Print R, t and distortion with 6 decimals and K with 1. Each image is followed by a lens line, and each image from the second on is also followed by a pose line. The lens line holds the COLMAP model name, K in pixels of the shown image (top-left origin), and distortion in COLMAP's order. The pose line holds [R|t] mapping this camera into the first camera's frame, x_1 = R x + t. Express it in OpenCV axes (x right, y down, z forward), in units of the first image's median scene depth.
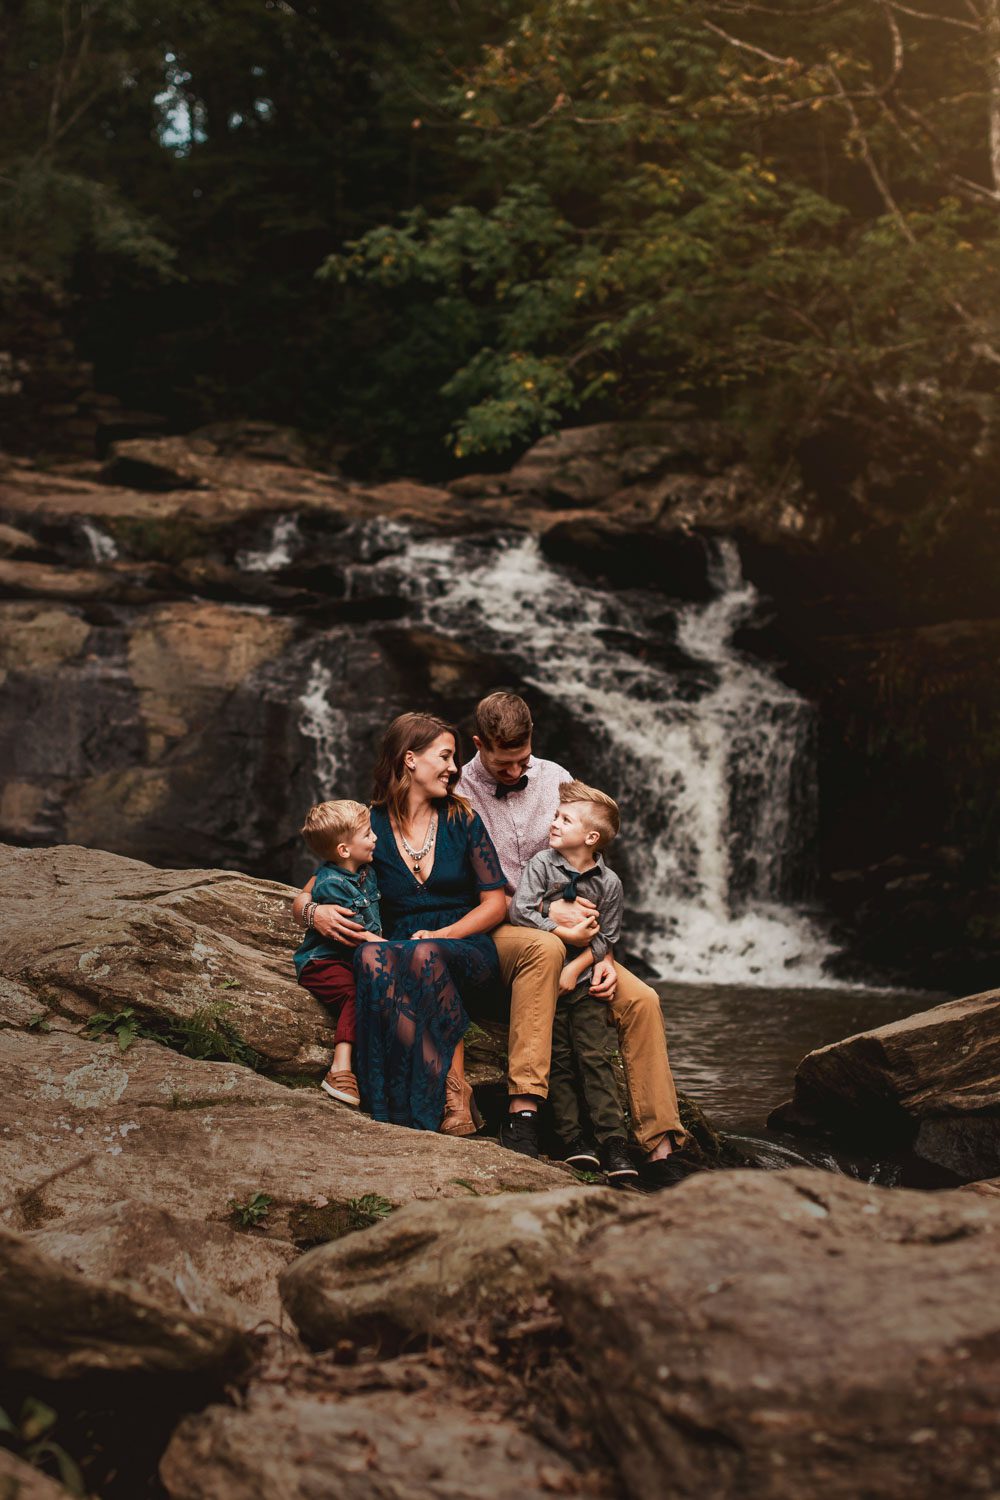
lens RADIAL K [[2797.3, 0, 487.0], [0, 2797.3, 752.1], [0, 0, 1]] dist [-0.108205, 0.000000]
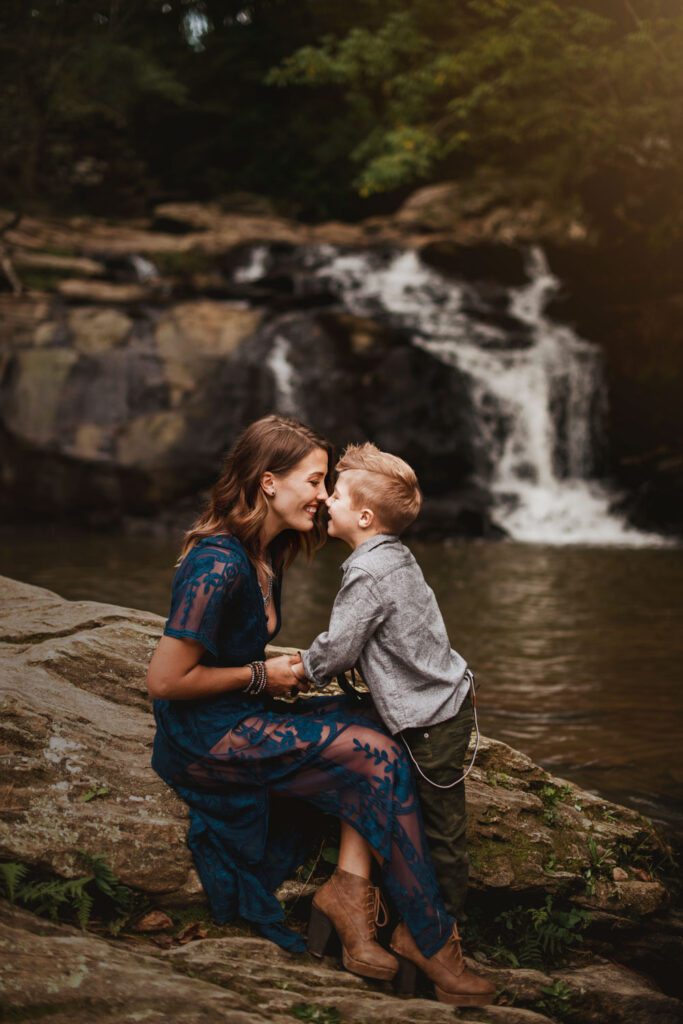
lens RADIAL K [[1494.6, 0, 342.4], [0, 1494.6, 516.9], [0, 0, 1]] dist [-0.122341, 0.000000]
pose [[0.998440, -0.043811, -0.034600, -0.001763], [0.046855, 0.994590, 0.092715, -0.008194], [0.030351, -0.094192, 0.995091, 0.176205]]
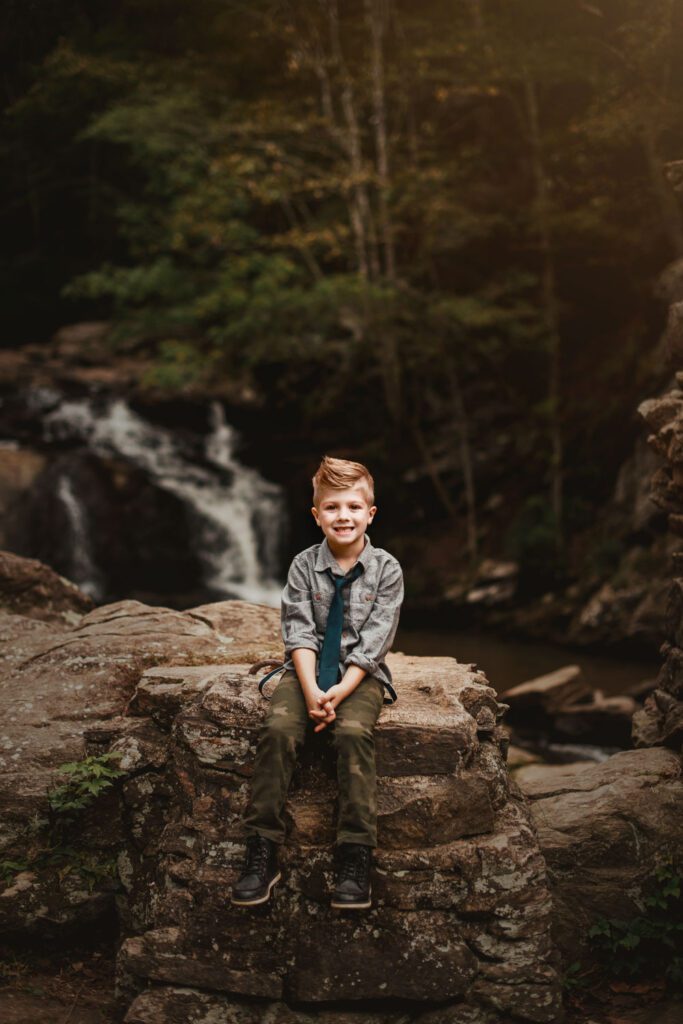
lens RADIAL K [[1494.6, 0, 333.7], [0, 1494.6, 507.4], [0, 0, 1]] dist [-0.122341, 0.000000]
pose [[0.961568, -0.019528, 0.273873, -0.174262], [0.007496, 0.998963, 0.044910, -0.057787], [-0.274466, -0.041131, 0.960717, -0.153393]]
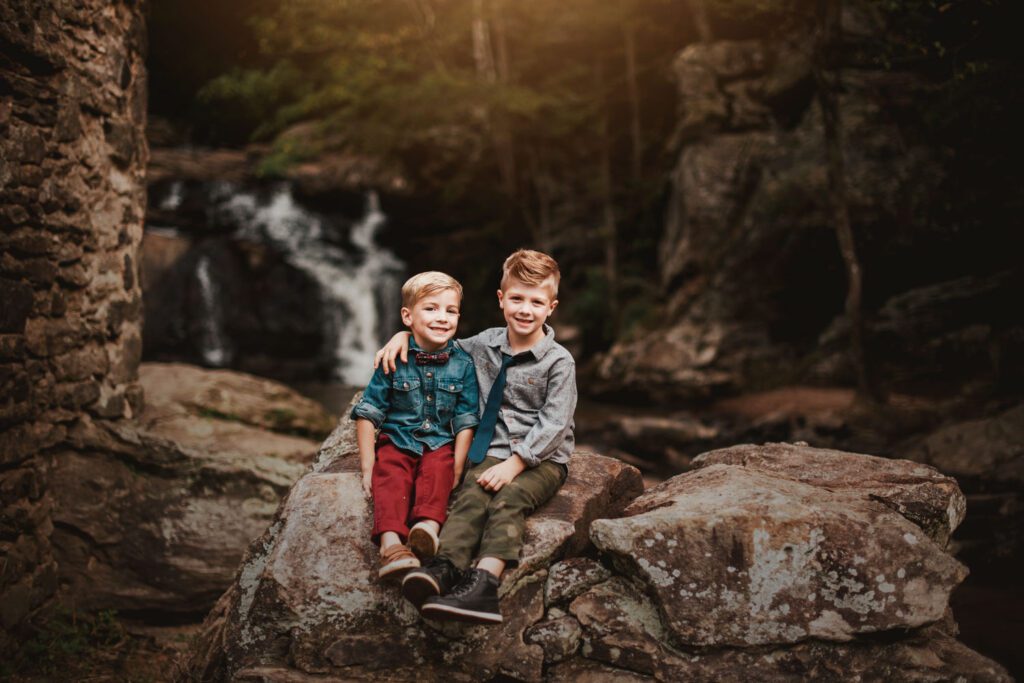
lens RADIAL K [[1494.6, 0, 489.1], [0, 1494.6, 402.9], [0, 0, 1]] dist [-0.122341, 0.000000]
pose [[0.987672, -0.039879, 0.151373, -0.015607], [0.023769, 0.993998, 0.106781, -0.038106], [-0.154723, -0.101866, 0.982692, -0.319884]]
